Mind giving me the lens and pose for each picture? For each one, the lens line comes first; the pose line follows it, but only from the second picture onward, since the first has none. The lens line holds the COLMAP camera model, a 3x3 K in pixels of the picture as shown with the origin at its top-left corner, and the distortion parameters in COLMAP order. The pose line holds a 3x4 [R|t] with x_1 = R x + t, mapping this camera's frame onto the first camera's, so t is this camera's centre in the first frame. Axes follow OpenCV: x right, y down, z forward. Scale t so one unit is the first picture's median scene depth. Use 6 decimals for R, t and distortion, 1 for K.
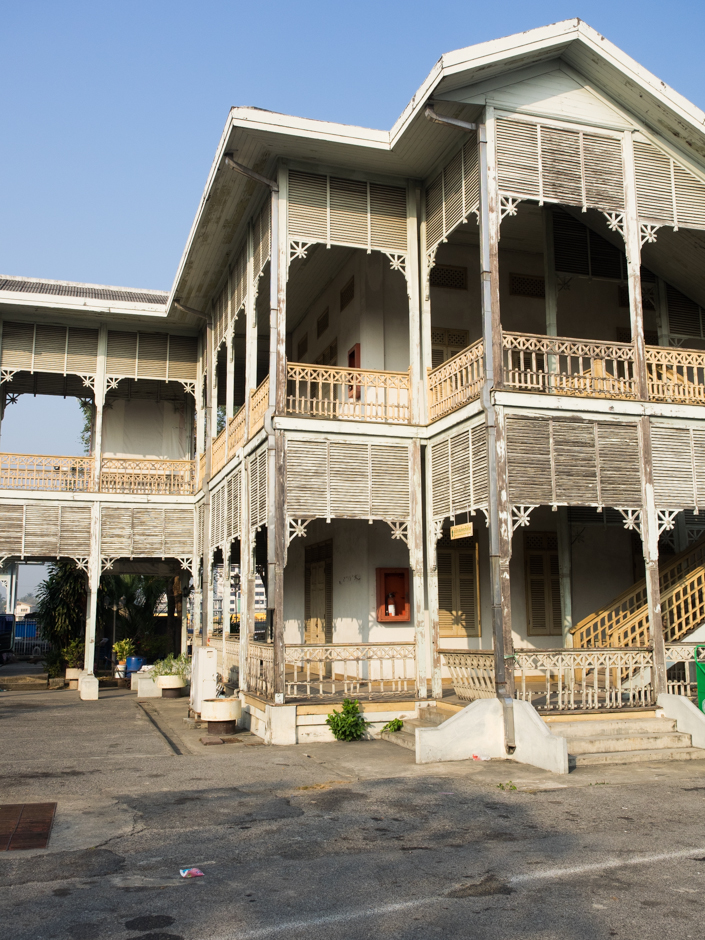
lens RADIAL K [[883.9, 0, 352.4], [0, 883.9, 472.3], [0, 0, 1]] dist [-0.014211, 0.000000]
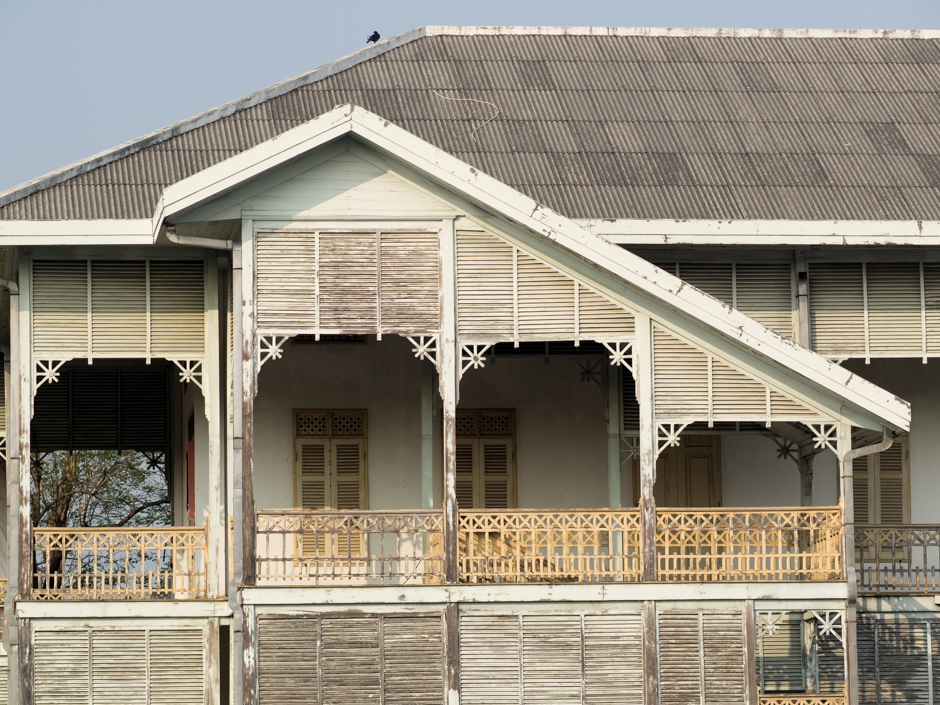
lens RADIAL K [[4097.2, 0, 470.5], [0, 4097.2, 352.7], [0, 0, 1]] dist [0.292968, 0.000000]
pose [[0.982374, -0.030116, -0.184482, 1.004175], [0.038354, 0.998413, 0.041246, -0.427038], [0.182947, -0.047594, 0.981970, -2.533708]]
